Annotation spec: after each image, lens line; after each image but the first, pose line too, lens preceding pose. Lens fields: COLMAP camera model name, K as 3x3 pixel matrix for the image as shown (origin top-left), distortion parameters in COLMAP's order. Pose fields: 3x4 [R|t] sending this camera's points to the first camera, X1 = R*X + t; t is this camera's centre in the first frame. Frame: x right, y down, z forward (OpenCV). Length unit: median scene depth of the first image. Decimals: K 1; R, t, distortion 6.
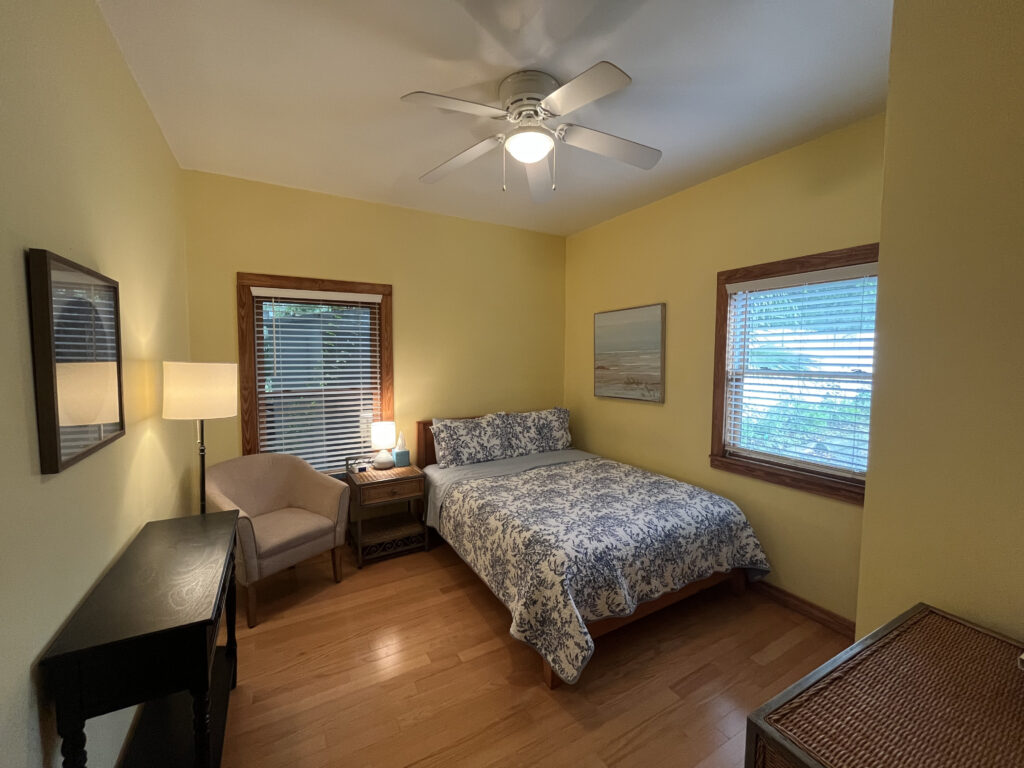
lens RADIAL K [[414.8, 0, 511.7], [0, 414.8, 381.7], [0, 0, 1]] dist [-0.002869, -0.000280]
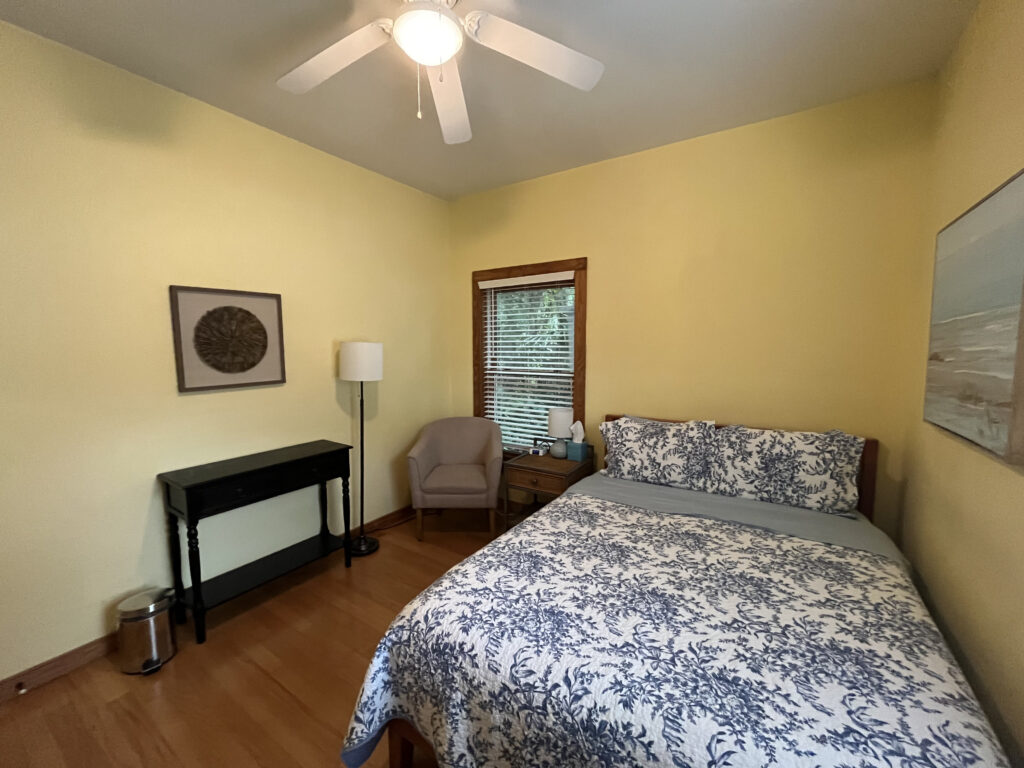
lens RADIAL K [[414.8, 0, 511.7], [0, 414.8, 381.7], [0, 0, 1]] dist [-0.002869, -0.000280]
pose [[0.449269, 0.079096, -0.889888, 0.482304], [-0.050504, 0.996729, 0.063094, -0.016268], [0.891968, 0.016597, 0.451794, 0.492306]]
